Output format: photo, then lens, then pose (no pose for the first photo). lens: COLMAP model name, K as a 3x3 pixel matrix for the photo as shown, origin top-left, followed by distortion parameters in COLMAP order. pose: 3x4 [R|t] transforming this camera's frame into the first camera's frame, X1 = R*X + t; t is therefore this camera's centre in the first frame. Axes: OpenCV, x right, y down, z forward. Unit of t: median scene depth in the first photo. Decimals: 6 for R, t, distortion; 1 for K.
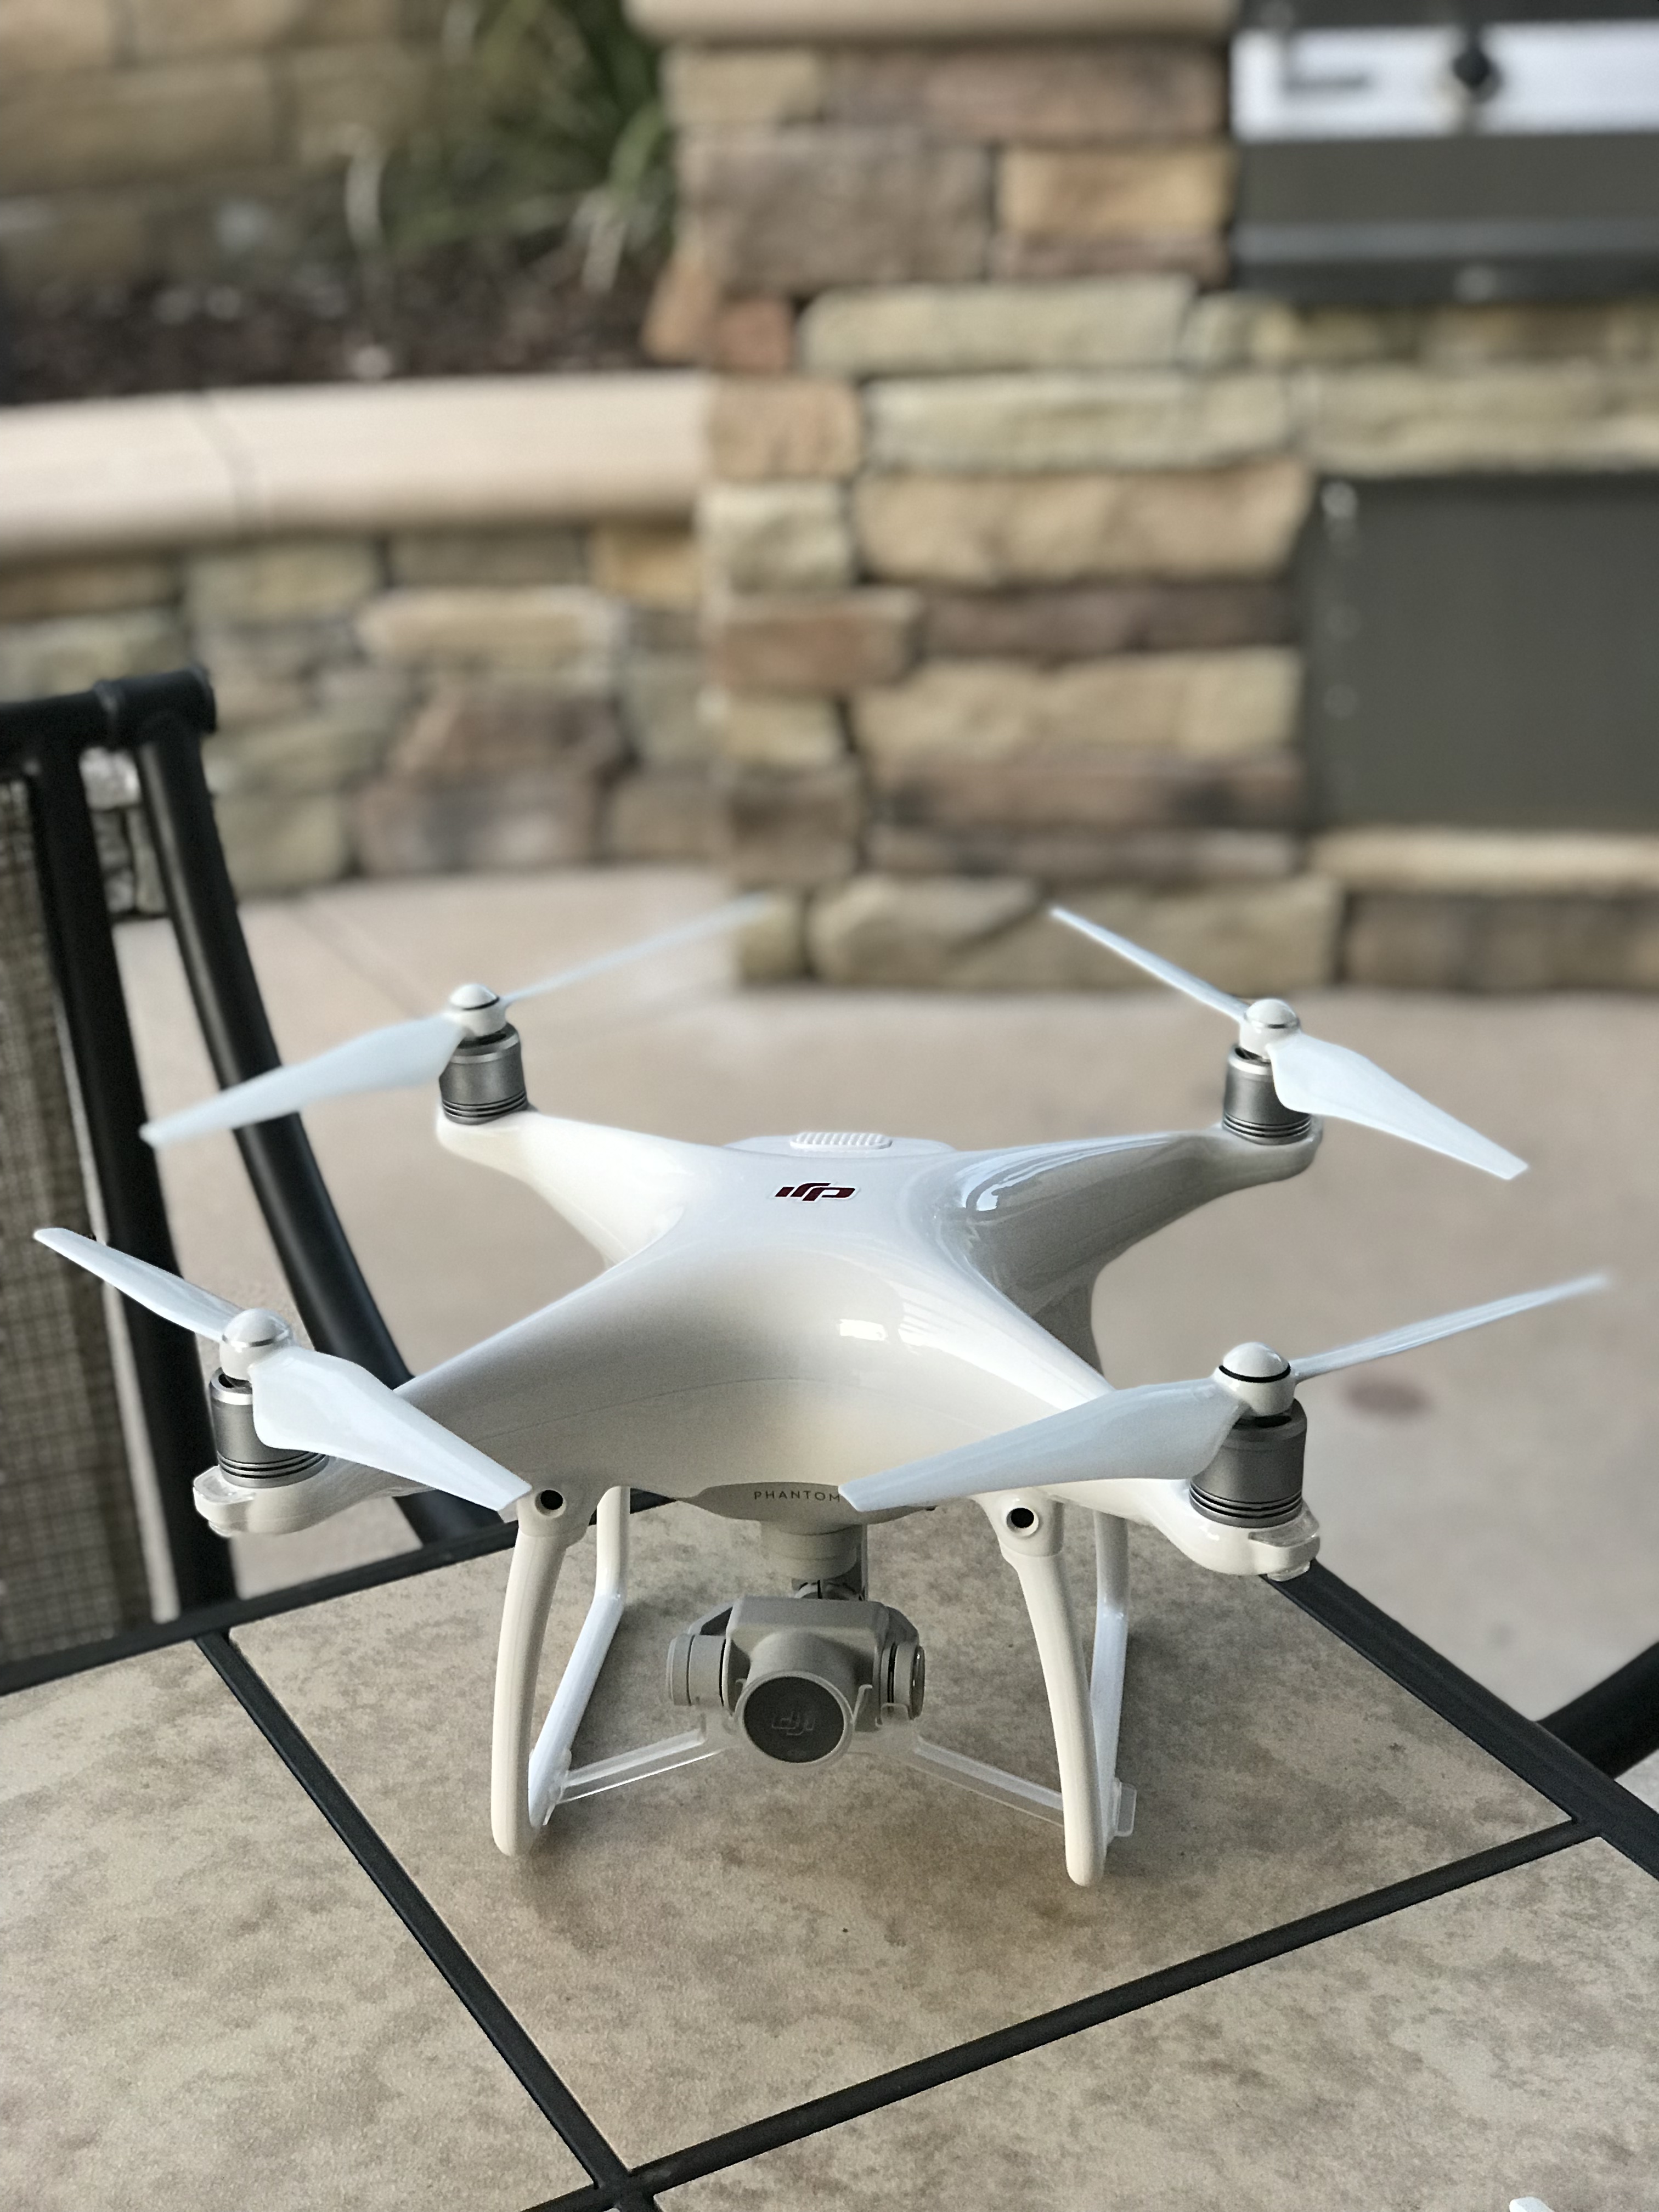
lens RADIAL K [[3641.1, 0, 829.5], [0, 3641.1, 1106.0], [0, 0, 1]] dist [0.109449, -0.348263]
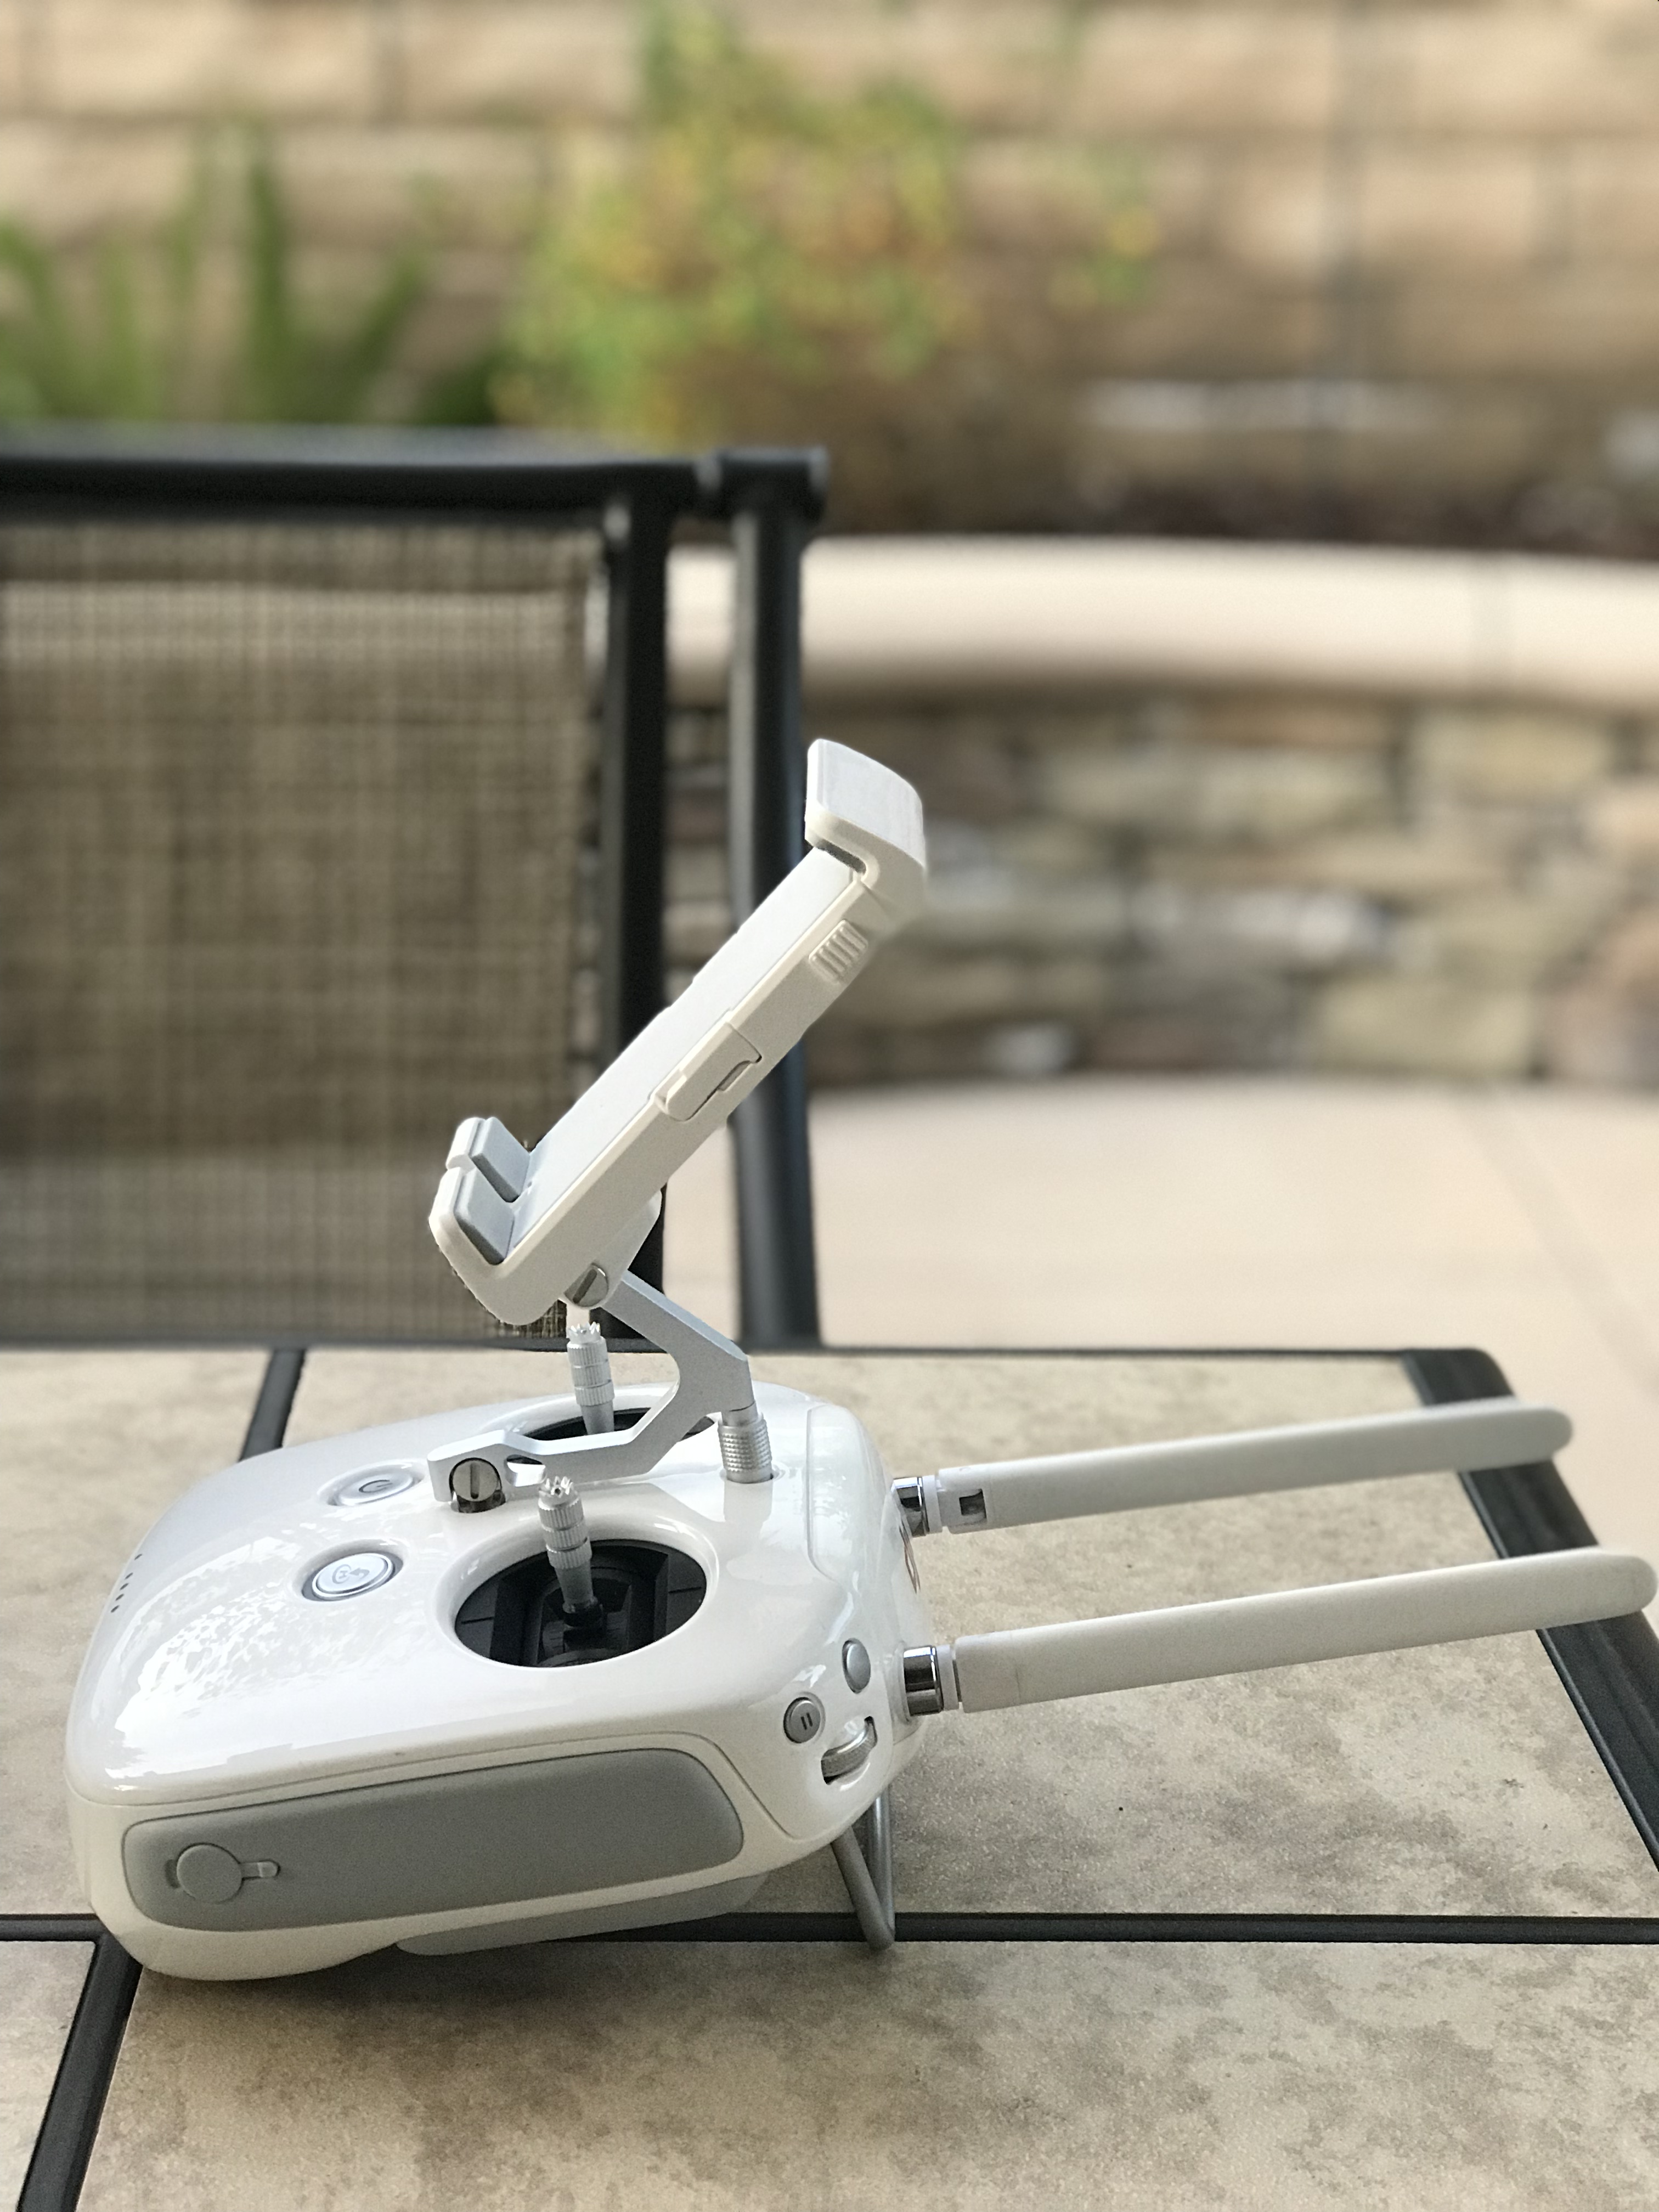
lens RADIAL K [[3641.1, 0, 829.5], [0, 3641.1, 1106.0], [0, 0, 1]] dist [0.109449, -0.348263]
pose [[0.895191, 0.181039, -0.407256, 0.314152], [-0.221271, 0.973743, -0.053517, 0.118721], [0.386874, 0.138022, 0.911745, 0.289010]]
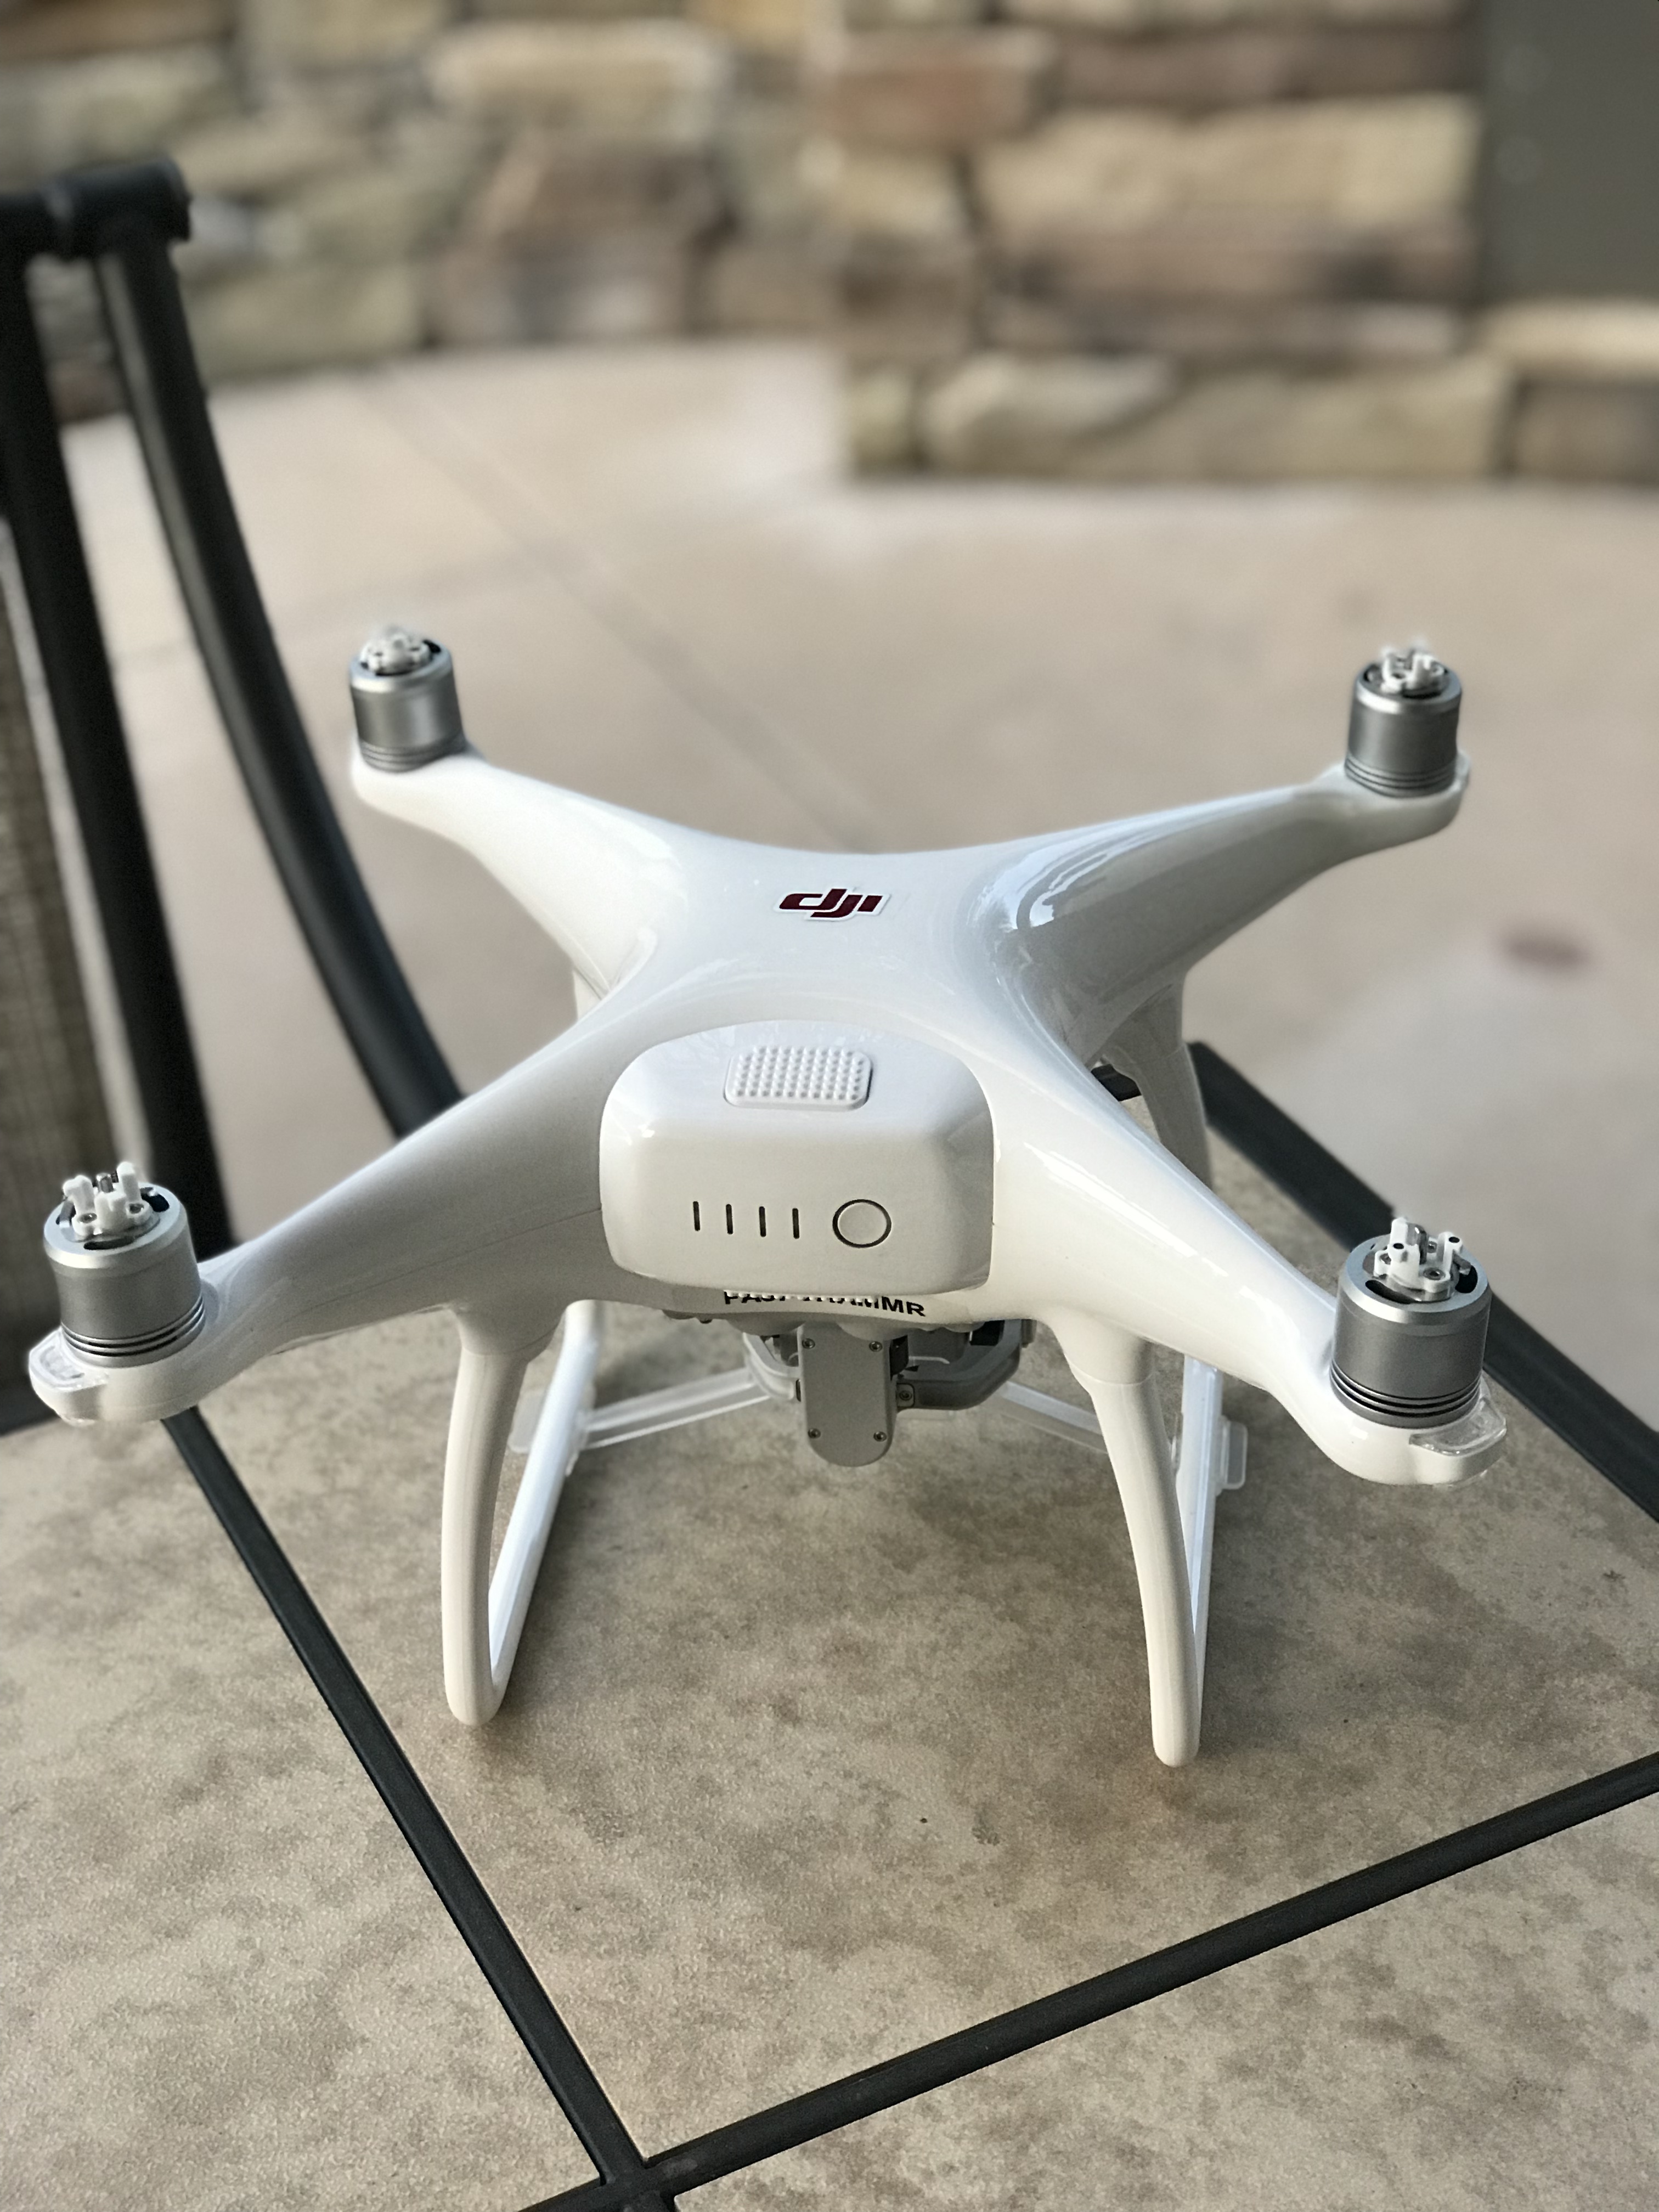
lens RADIAL K [[3638.9, 0, 829.7], [0, 3638.9, 1140.3], [0, 0, 1]] dist [0.033669, 0.149707]
pose [[0.999415, 0.013435, -0.031443, 0.006543], [-0.008258, 0.987189, 0.159342, -0.048008], [0.033181, -0.158989, 0.986723, 0.223887]]
